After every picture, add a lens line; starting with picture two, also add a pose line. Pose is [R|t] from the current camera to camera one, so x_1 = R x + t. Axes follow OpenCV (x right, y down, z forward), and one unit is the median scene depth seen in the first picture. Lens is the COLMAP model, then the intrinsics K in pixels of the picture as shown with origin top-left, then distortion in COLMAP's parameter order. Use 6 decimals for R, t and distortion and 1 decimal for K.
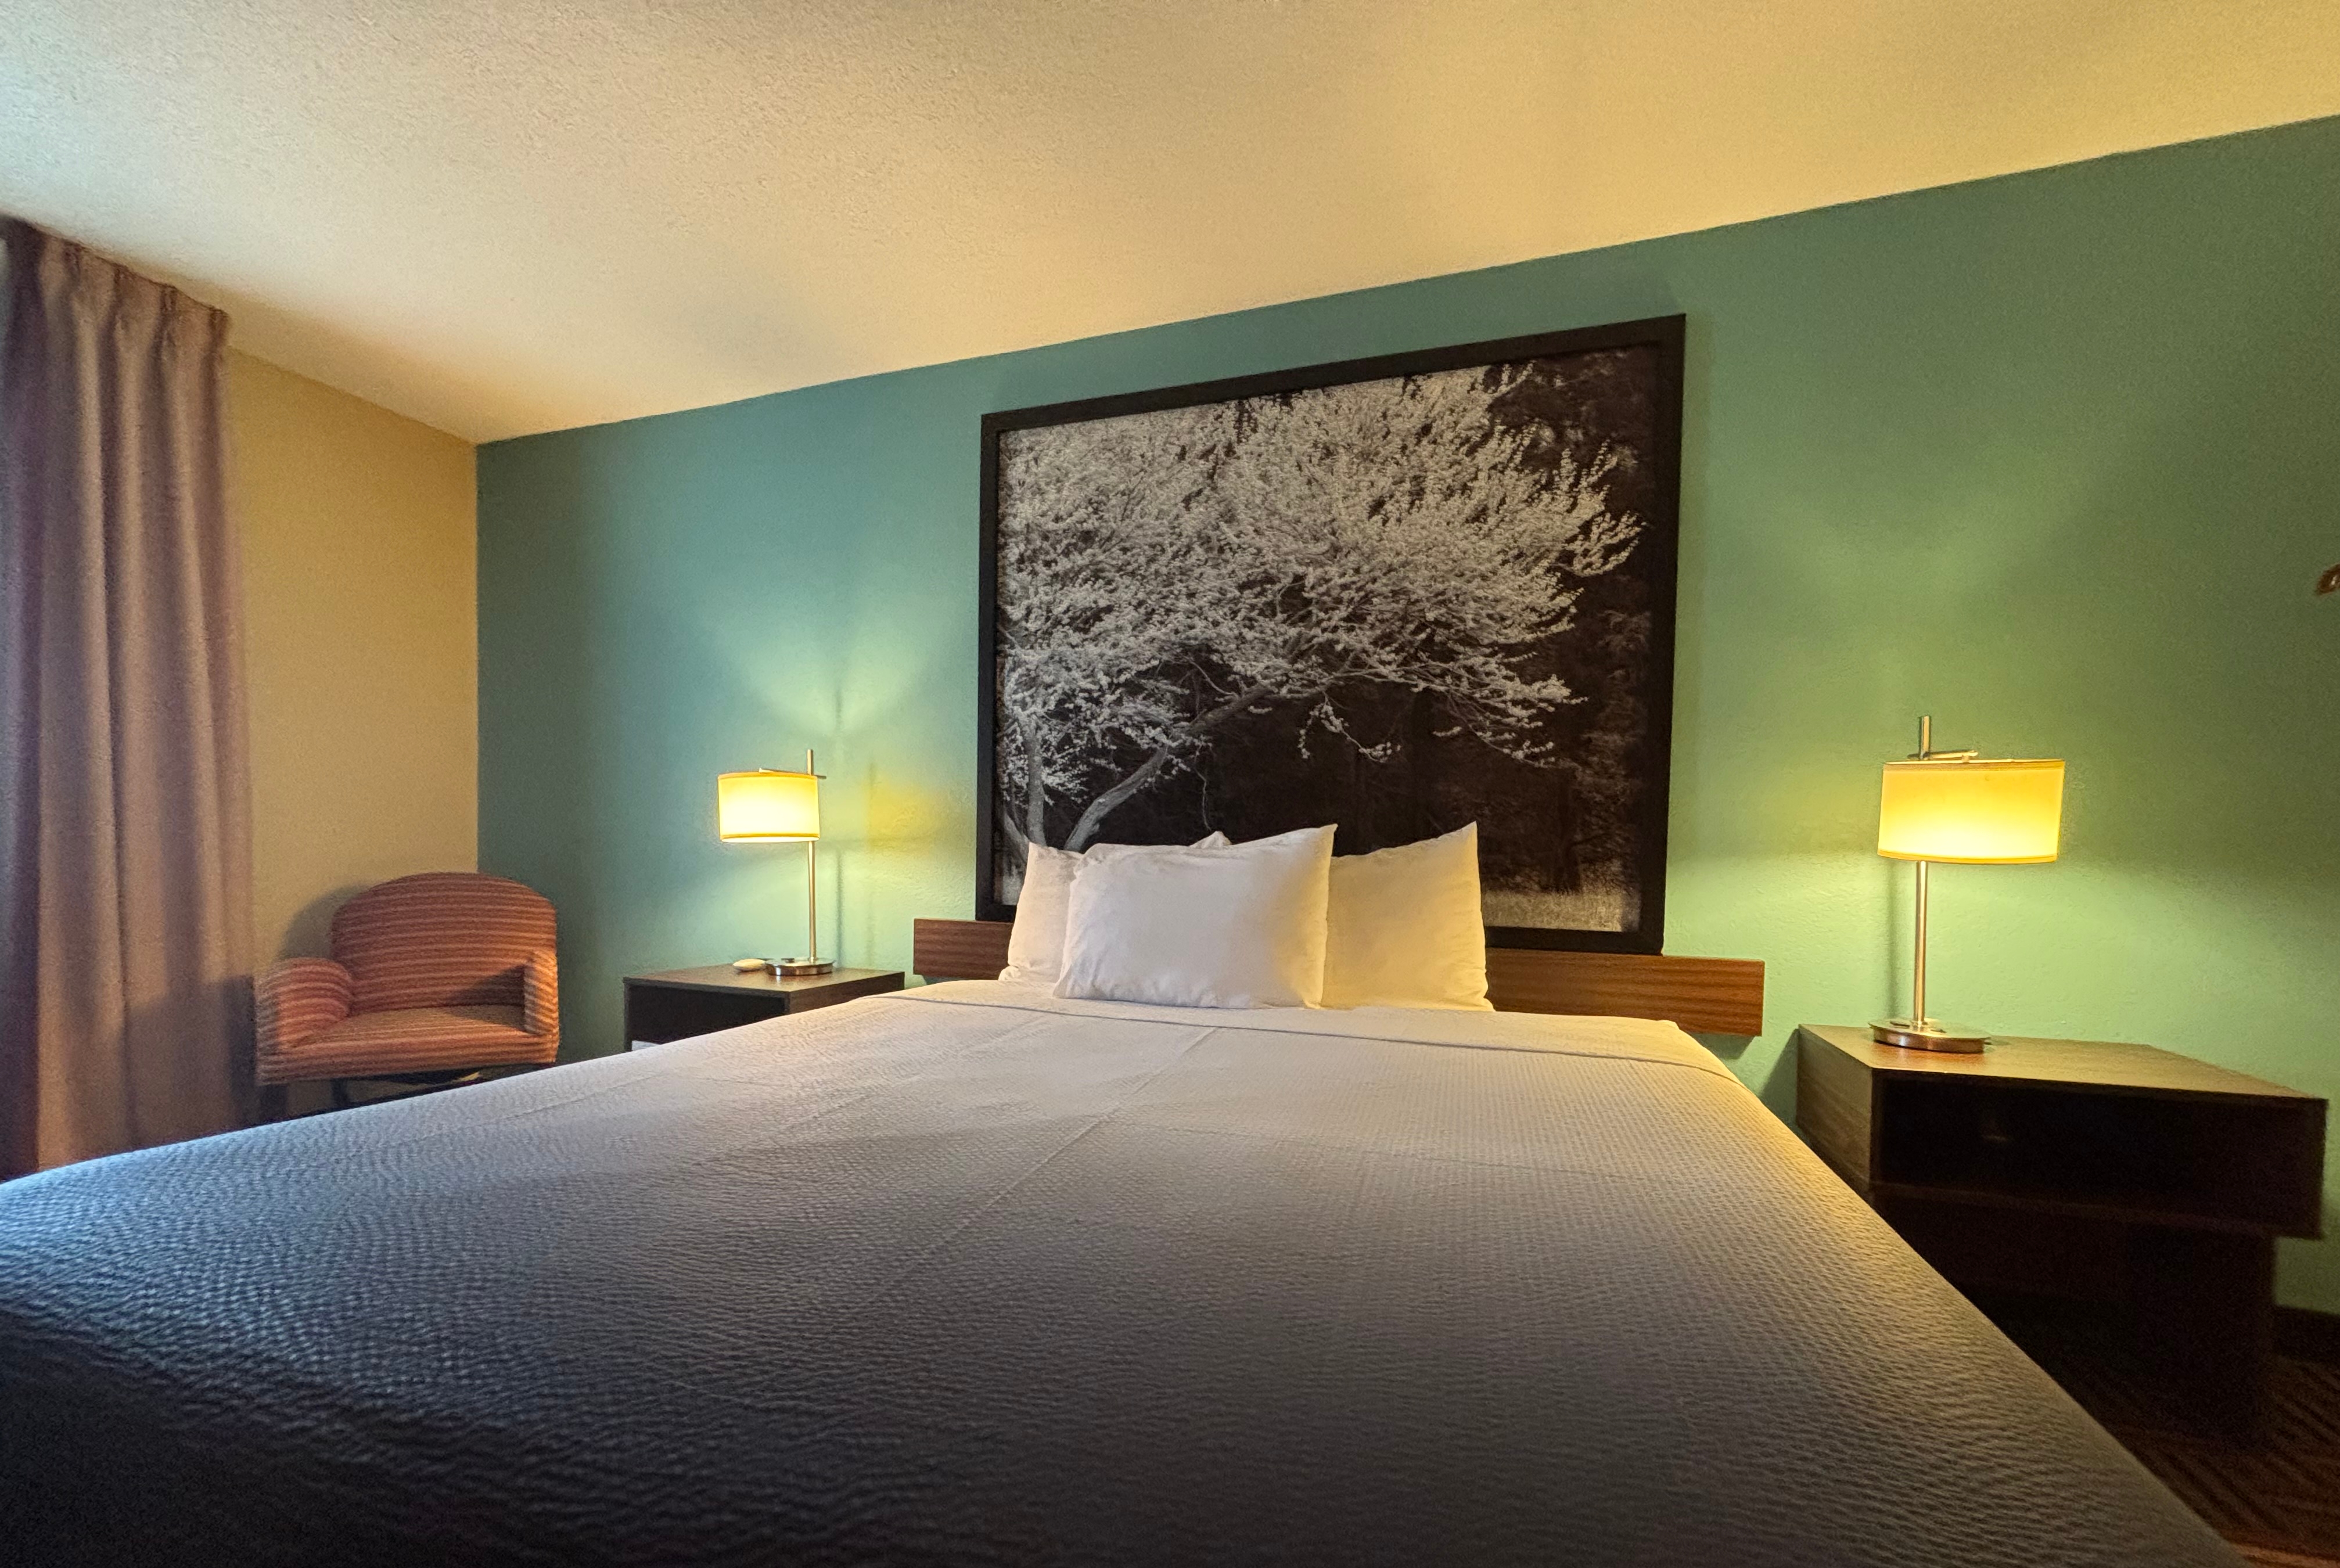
lens RADIAL K [[1006.5, 0, 1142.2], [0, 1006.5, 869.9], [0, 0, 1]] dist [0.016115, -0.000616]
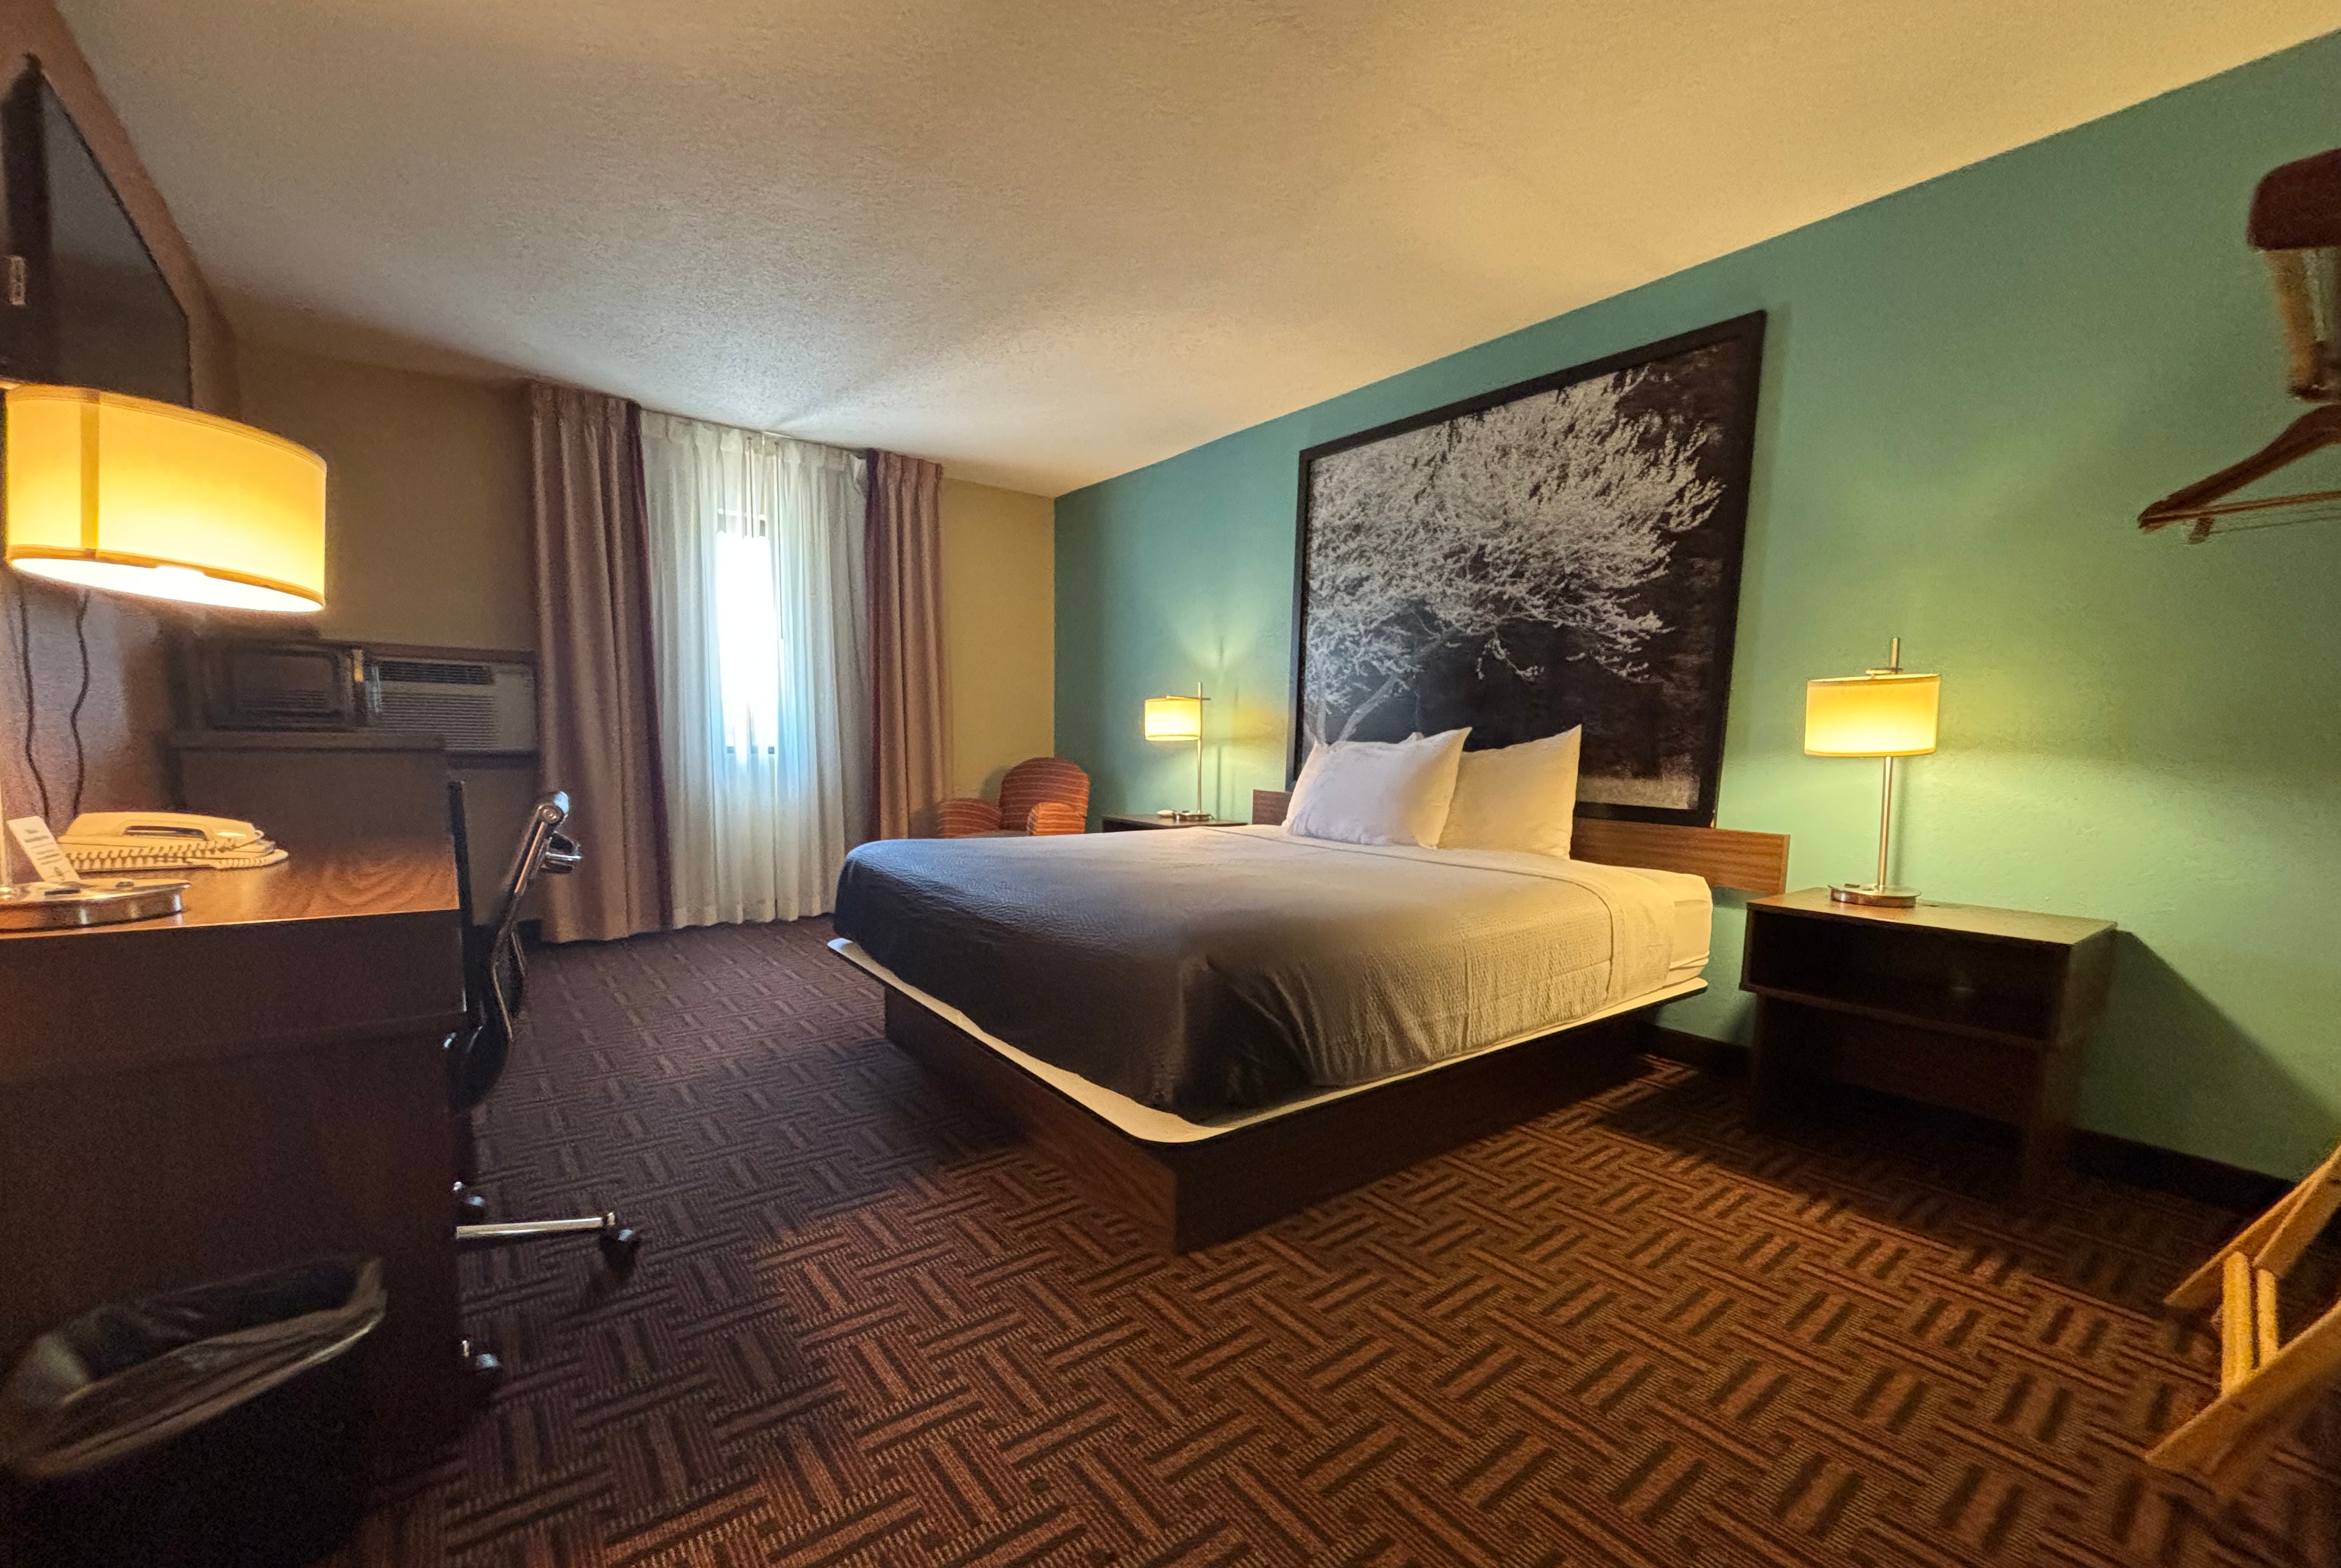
lens RADIAL K [[939.5, 0, 1151.3], [0, 939.5, 849.2], [0, 0, 1]] dist [0.003701, -0.001301]
pose [[0.837379, 0.067705, -0.542413, 0.505700], [-0.021614, 0.995625, 0.090909, 0.015331], [0.546195, -0.064402, 0.835179, -0.355455]]
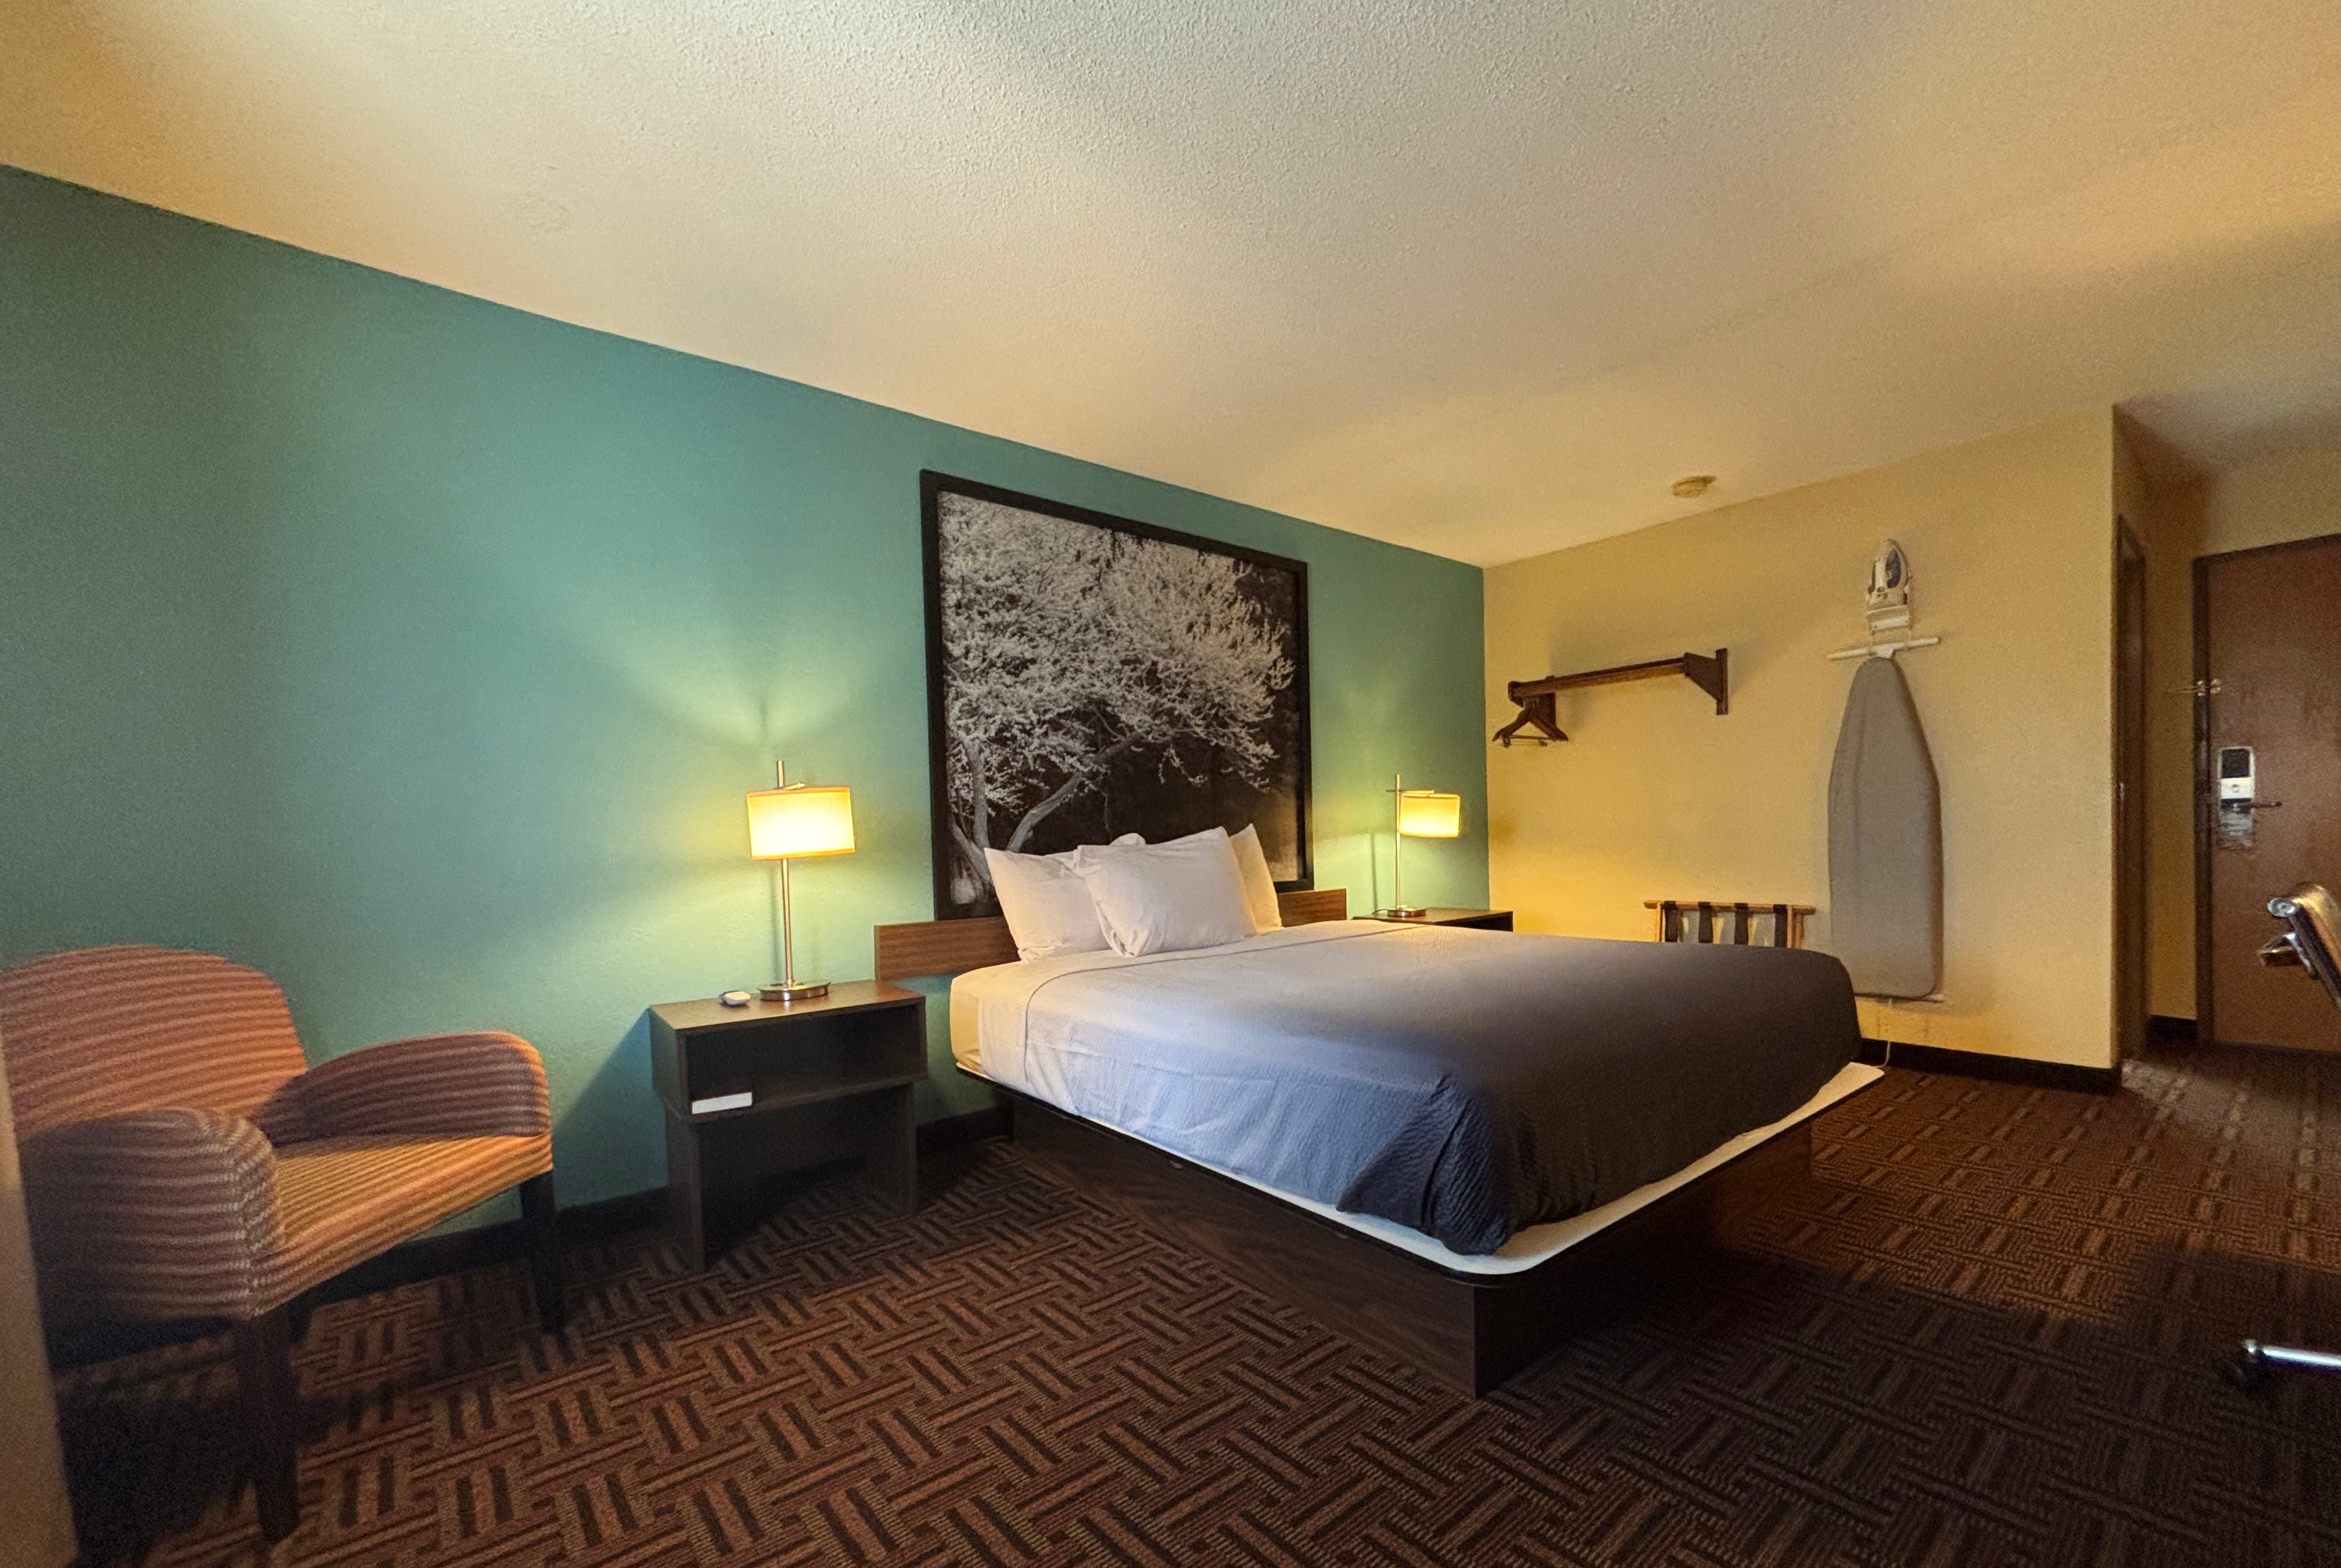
lens RADIAL K [[939.5, 0, 1159.3], [0, 939.5, 855.2], [0, 0, 1]] dist [0.003701, -0.001301]
pose [[0.510504, -0.045980, 0.858645, -1.053884], [0.058654, 0.998106, 0.018575, -0.030320], [-0.857872, 0.040881, 0.512234, 0.291075]]
